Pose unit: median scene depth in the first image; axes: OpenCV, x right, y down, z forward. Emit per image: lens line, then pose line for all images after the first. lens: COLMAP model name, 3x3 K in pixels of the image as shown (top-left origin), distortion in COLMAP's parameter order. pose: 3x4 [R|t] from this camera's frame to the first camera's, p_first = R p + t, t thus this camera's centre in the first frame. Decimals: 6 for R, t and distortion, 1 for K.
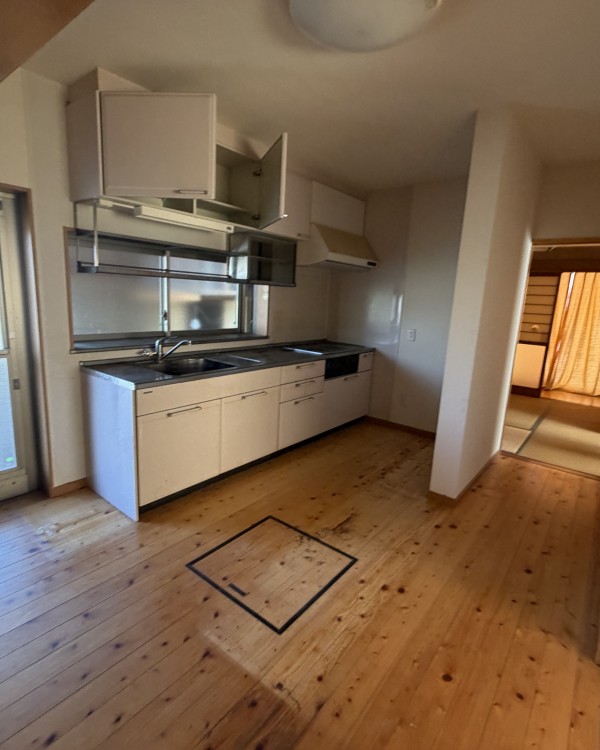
lens RADIAL K [[400.2, 0, 299.4], [0, 400.2, 377.6], [0, 0, 1]] dist [-0.000064, -0.000060]
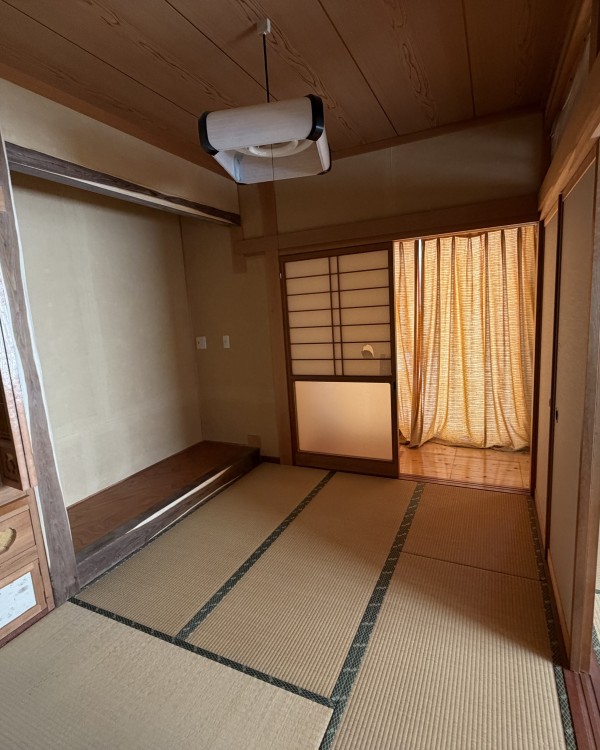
lens RADIAL K [[400.2, 0, 299.6], [0, 400.2, 373.0], [0, 0, 1]] dist [-0.000064, -0.000060]
pose [[0.967922, -0.144910, 0.205251, 0.371357], [0.154947, 0.987351, -0.033616, -0.086893], [-0.197783, 0.064341, 0.978132, 0.479436]]
